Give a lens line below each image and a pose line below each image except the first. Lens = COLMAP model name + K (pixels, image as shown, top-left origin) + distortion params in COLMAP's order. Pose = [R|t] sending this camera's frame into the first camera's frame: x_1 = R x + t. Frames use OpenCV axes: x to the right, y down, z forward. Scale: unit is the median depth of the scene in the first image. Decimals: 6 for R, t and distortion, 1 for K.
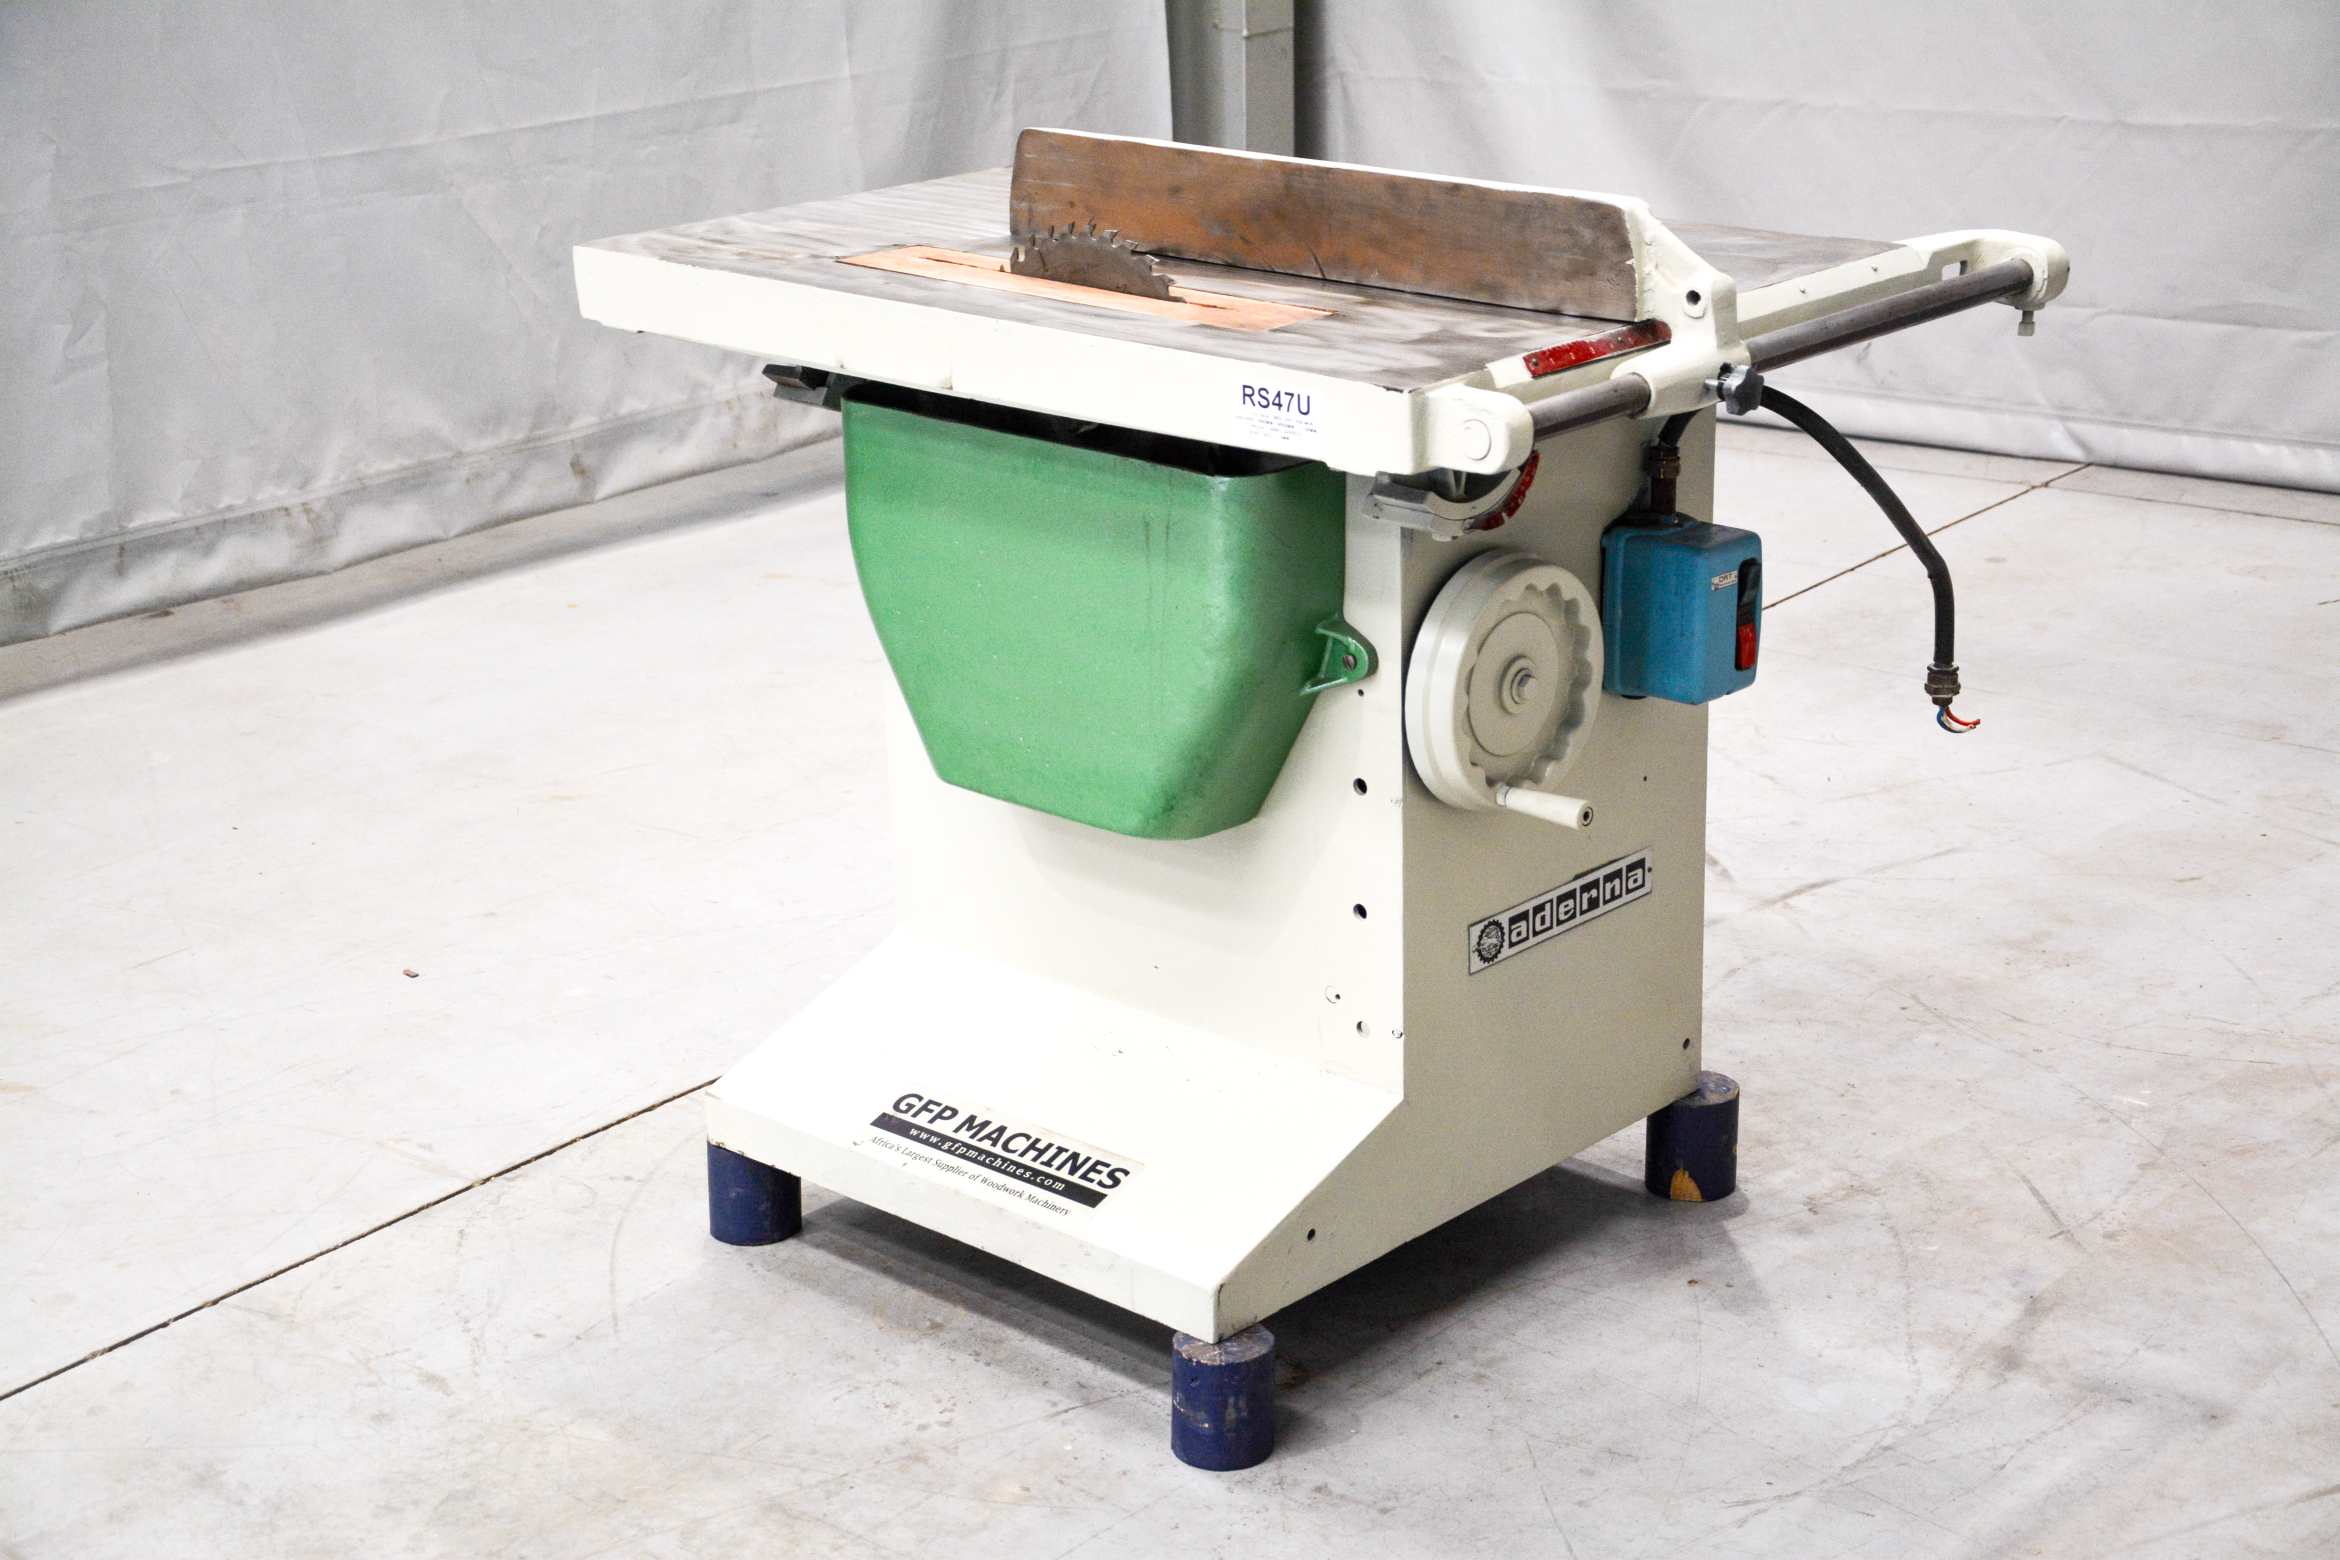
lens RADIAL K [[3652.7, 0, 1154.1], [0, 3652.7, 827.8], [0, 0, 1]] dist [0.196062, 0.175883]
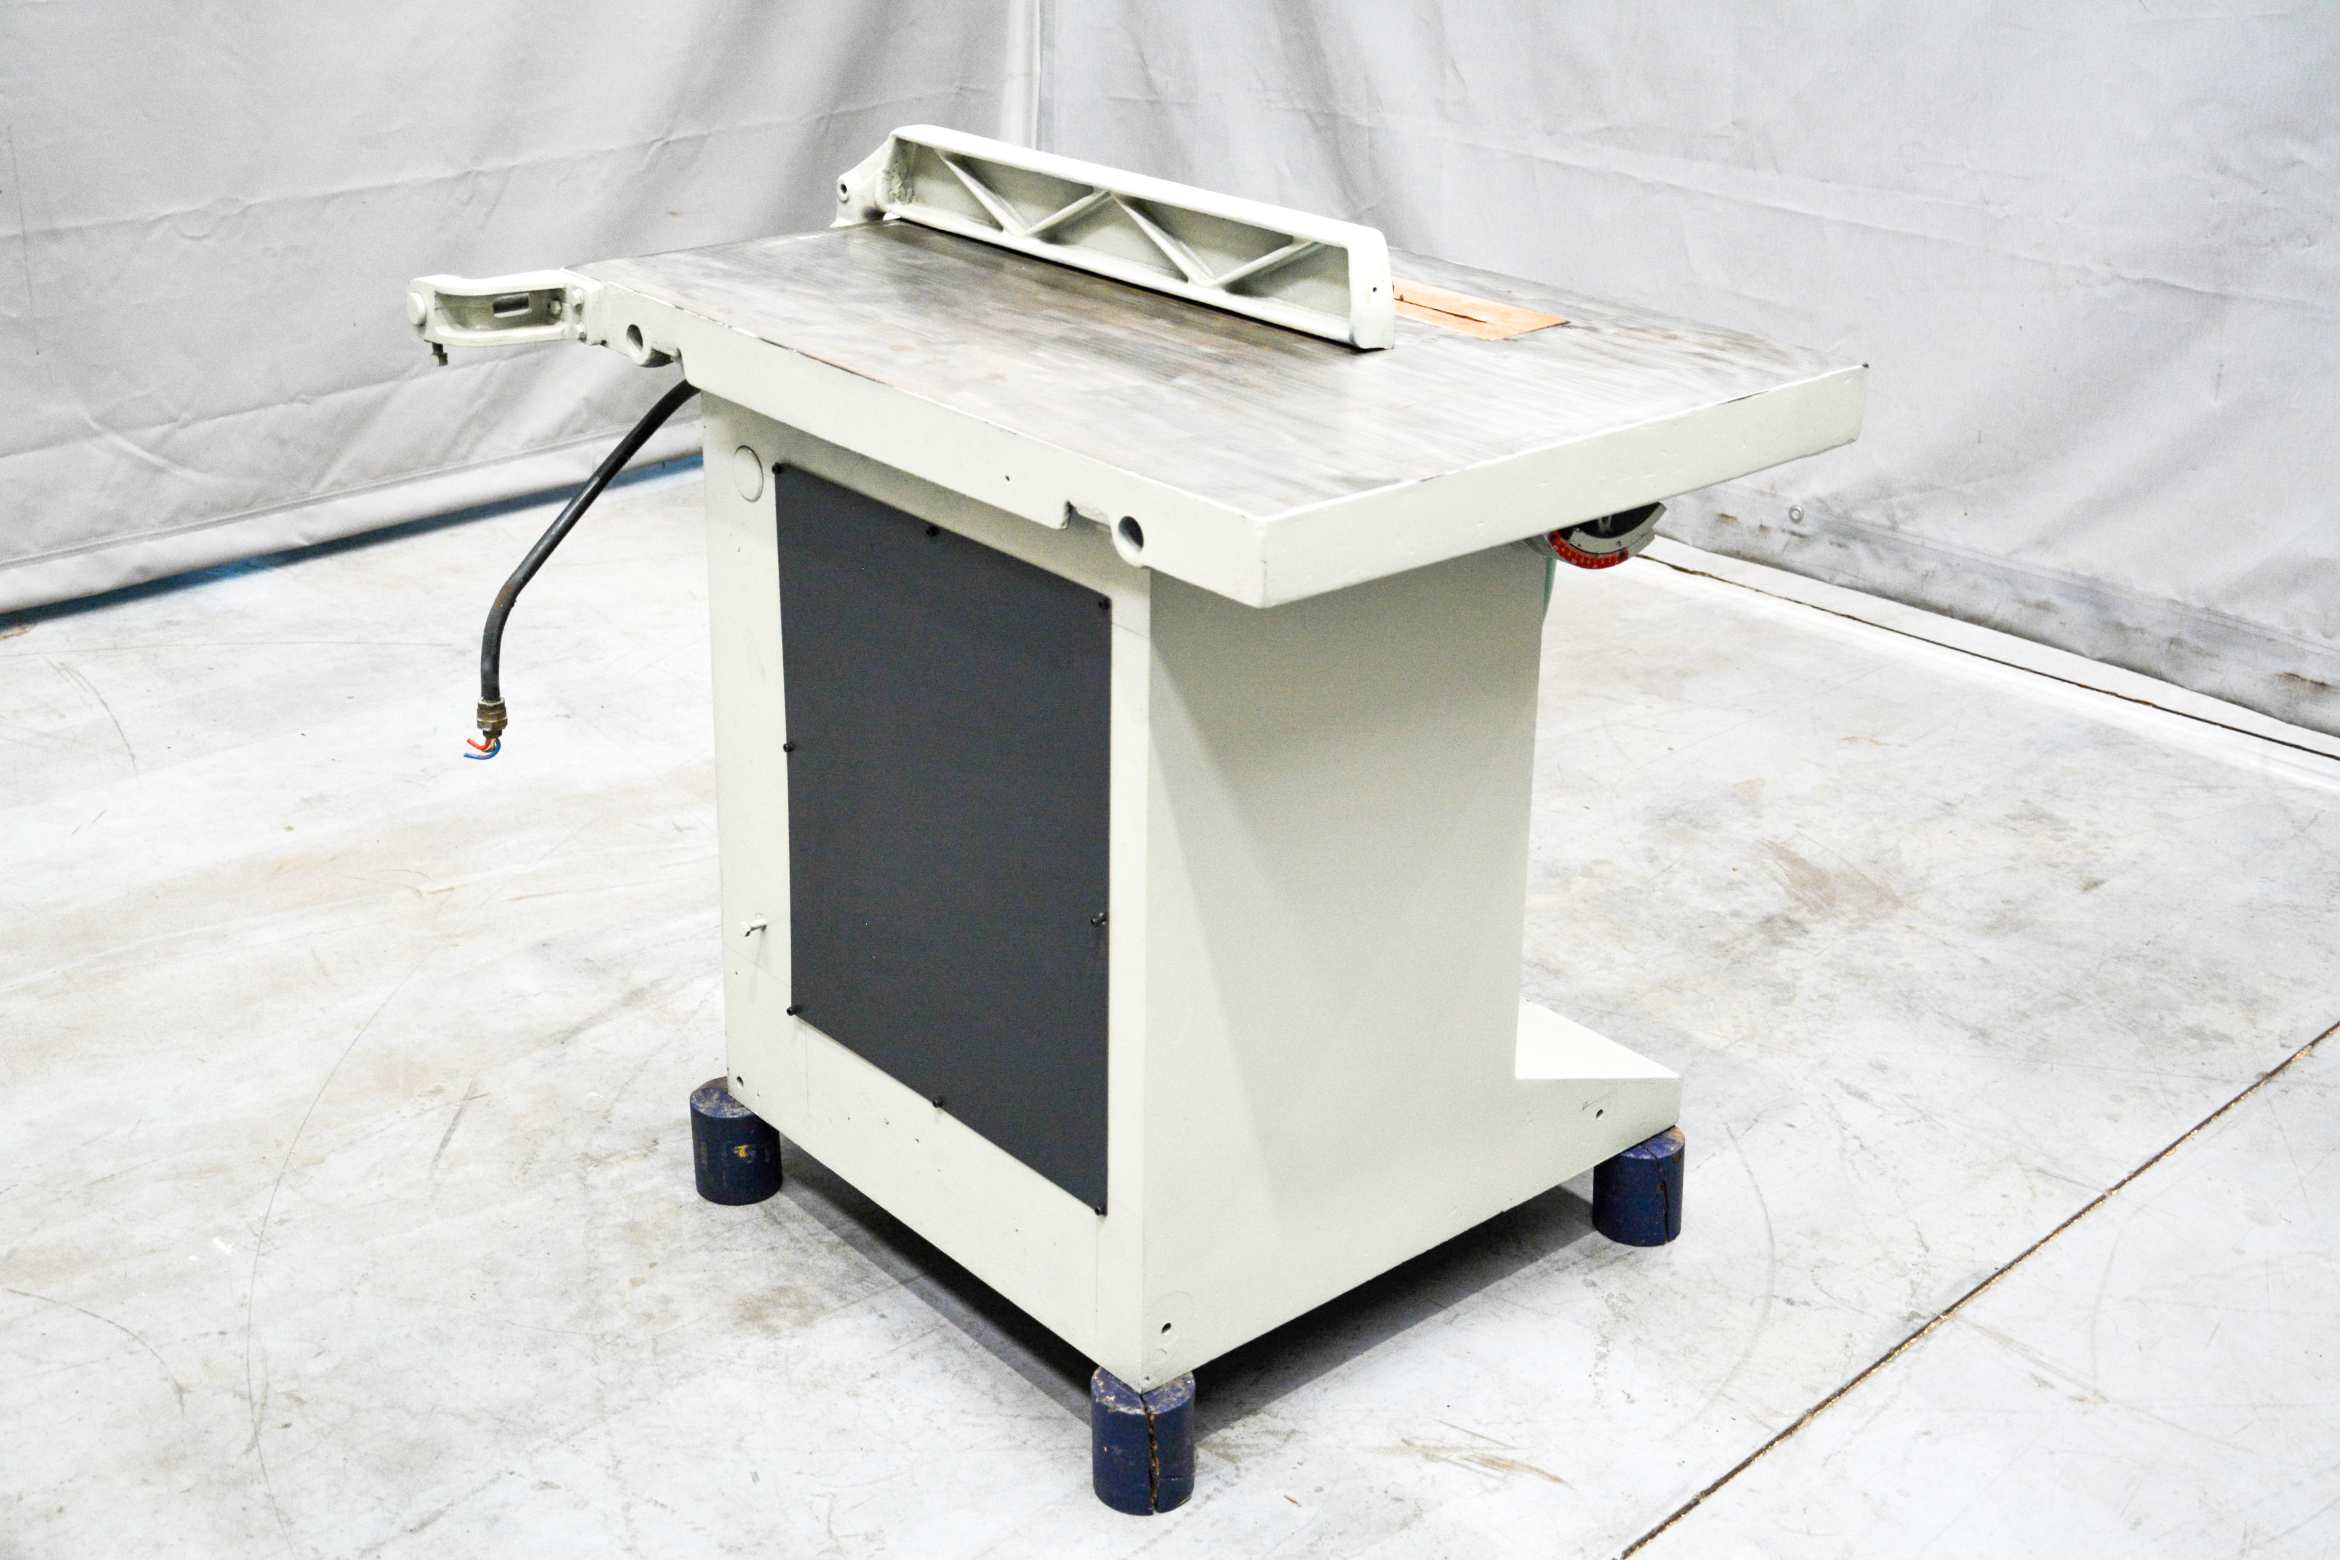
lens RADIAL K [[2801.6, 0, 1227.7], [0, 2801.6, 612.2], [0, 0, 1]] dist [0.108621, 0.012730]
pose [[-0.995771, -0.028787, 0.087242, -0.058402], [0.032014, 0.781377, 0.623238, -0.536454], [-0.086110, 0.623395, -0.777151, 1.544002]]
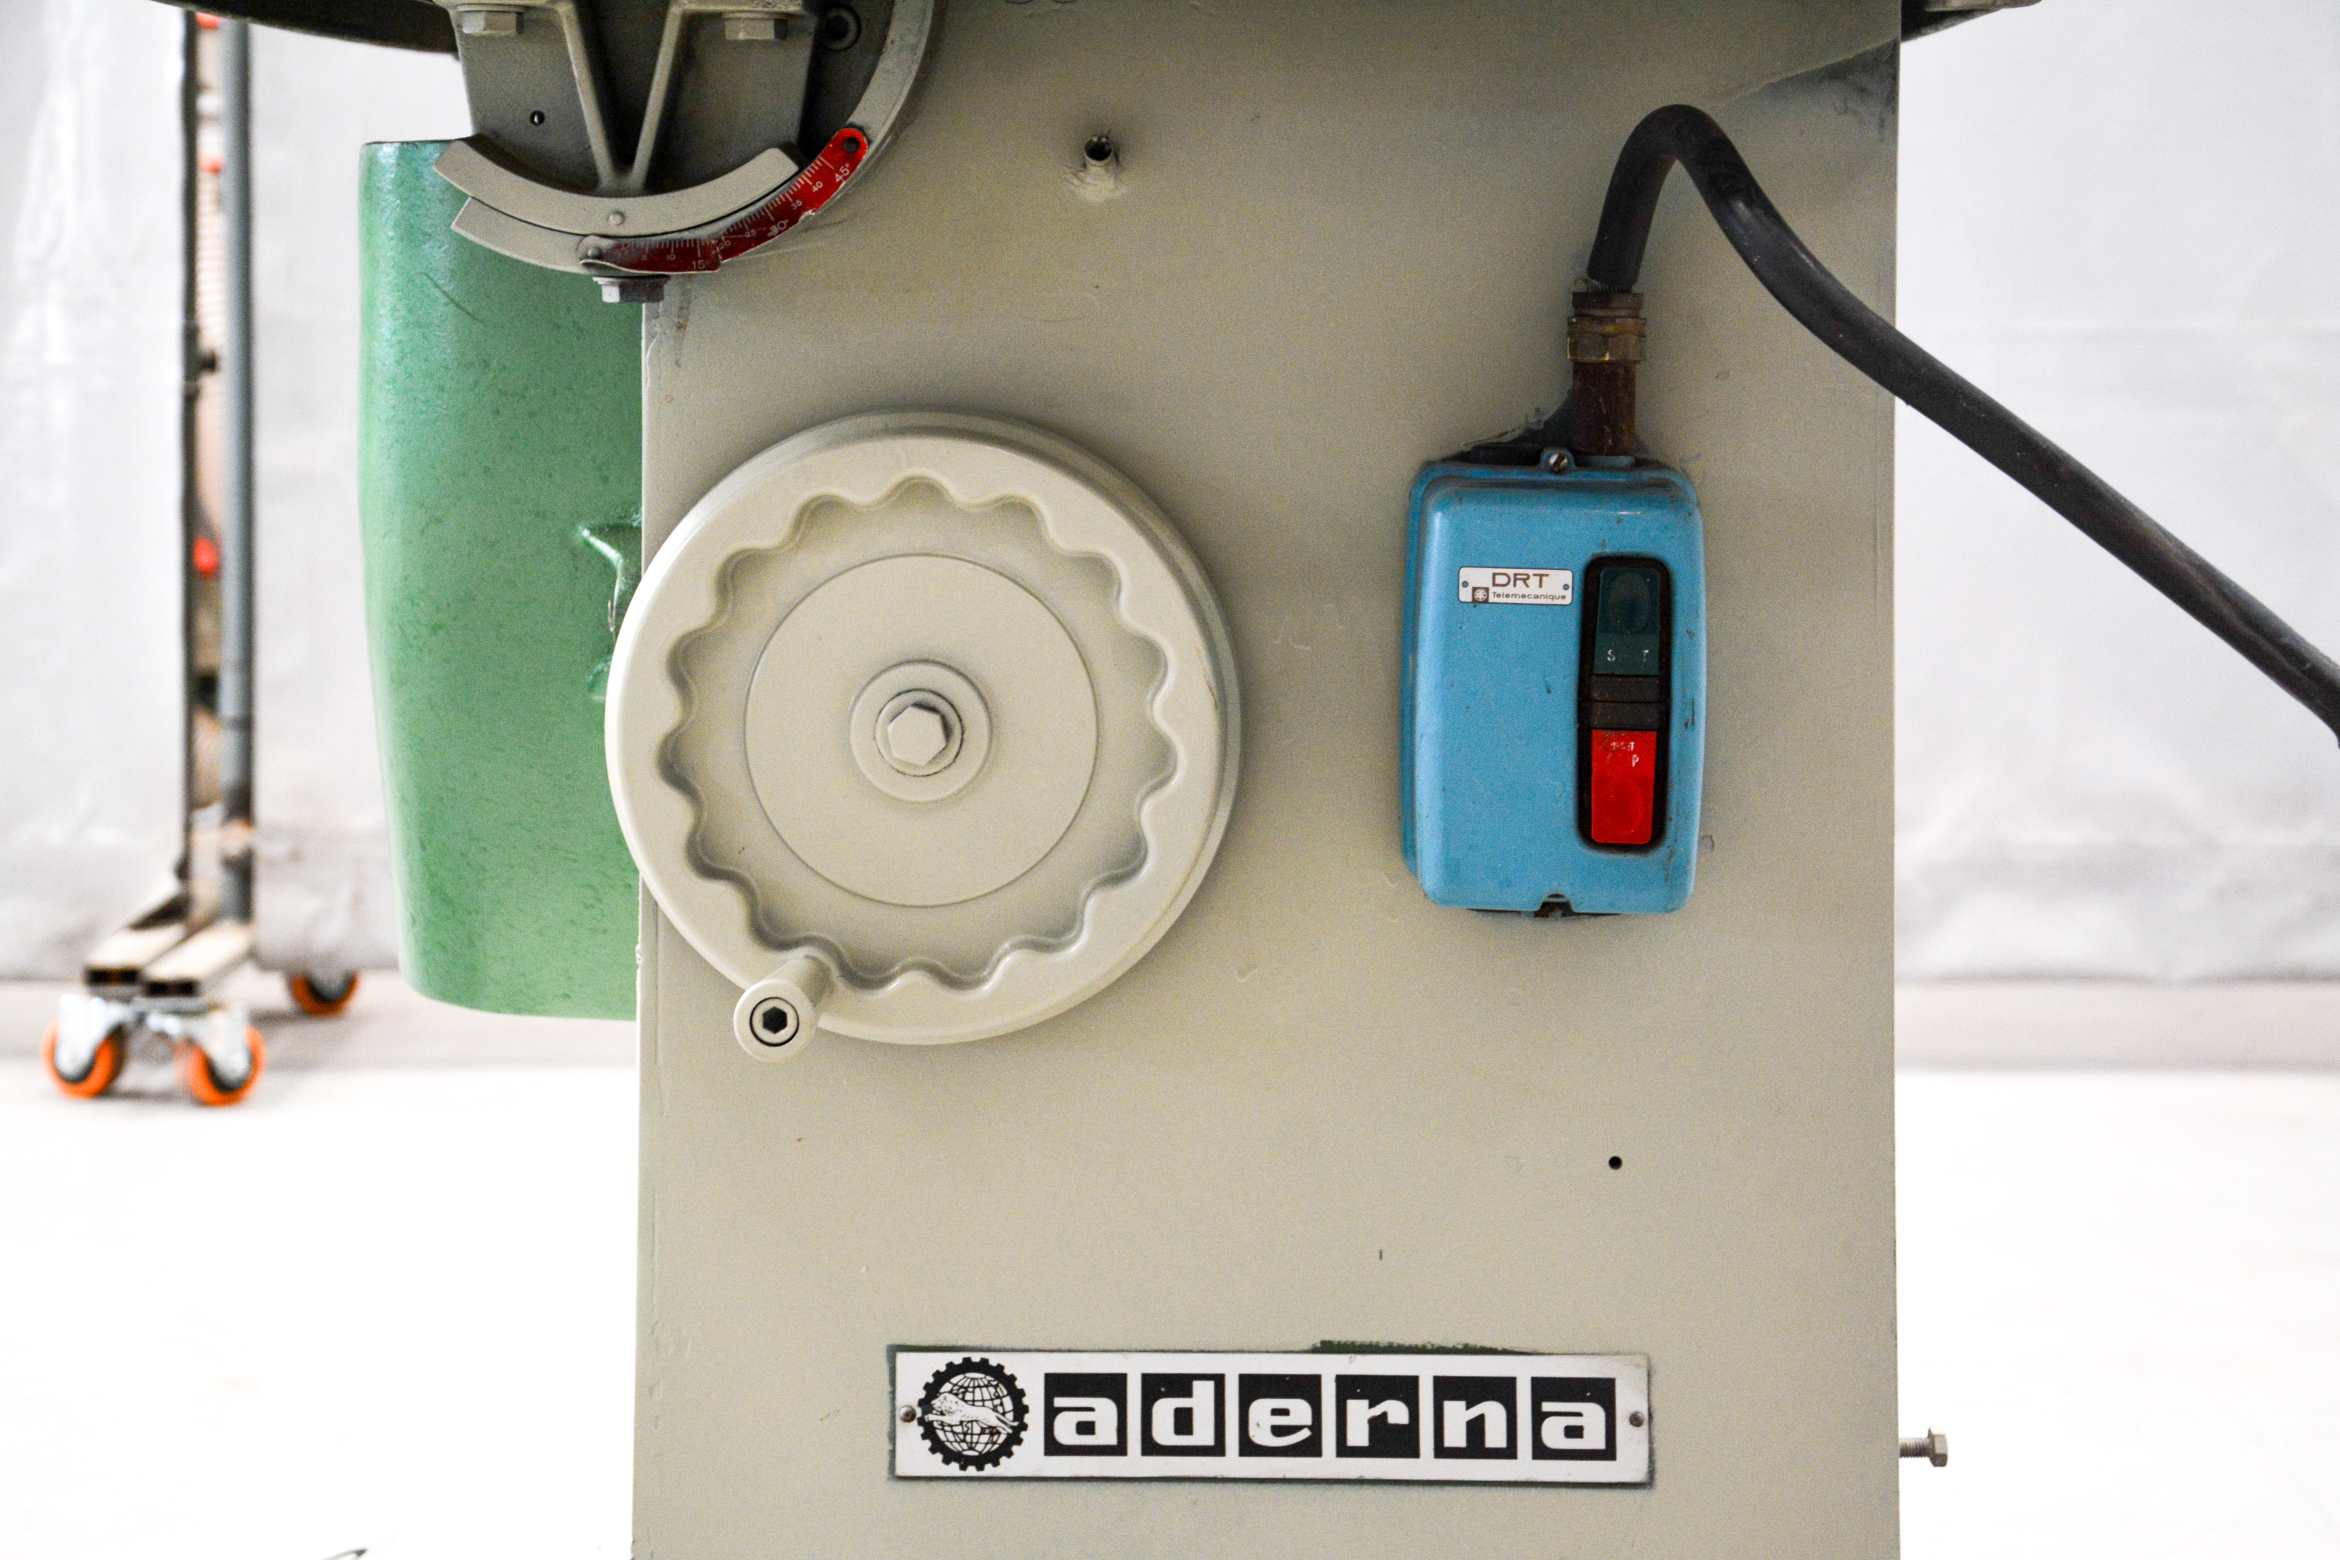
lens RADIAL K [[4893.6, 0, 1103.6], [0, 4893.6, 276.2], [0, 0, 1]] dist [0.033864, 1.722489]
pose [[0.656140, 0.037390, -0.753713, 0.469343], [-0.266240, 0.946018, -0.184843, 0.008350], [0.706114, 0.321951, 0.630674, 0.580268]]
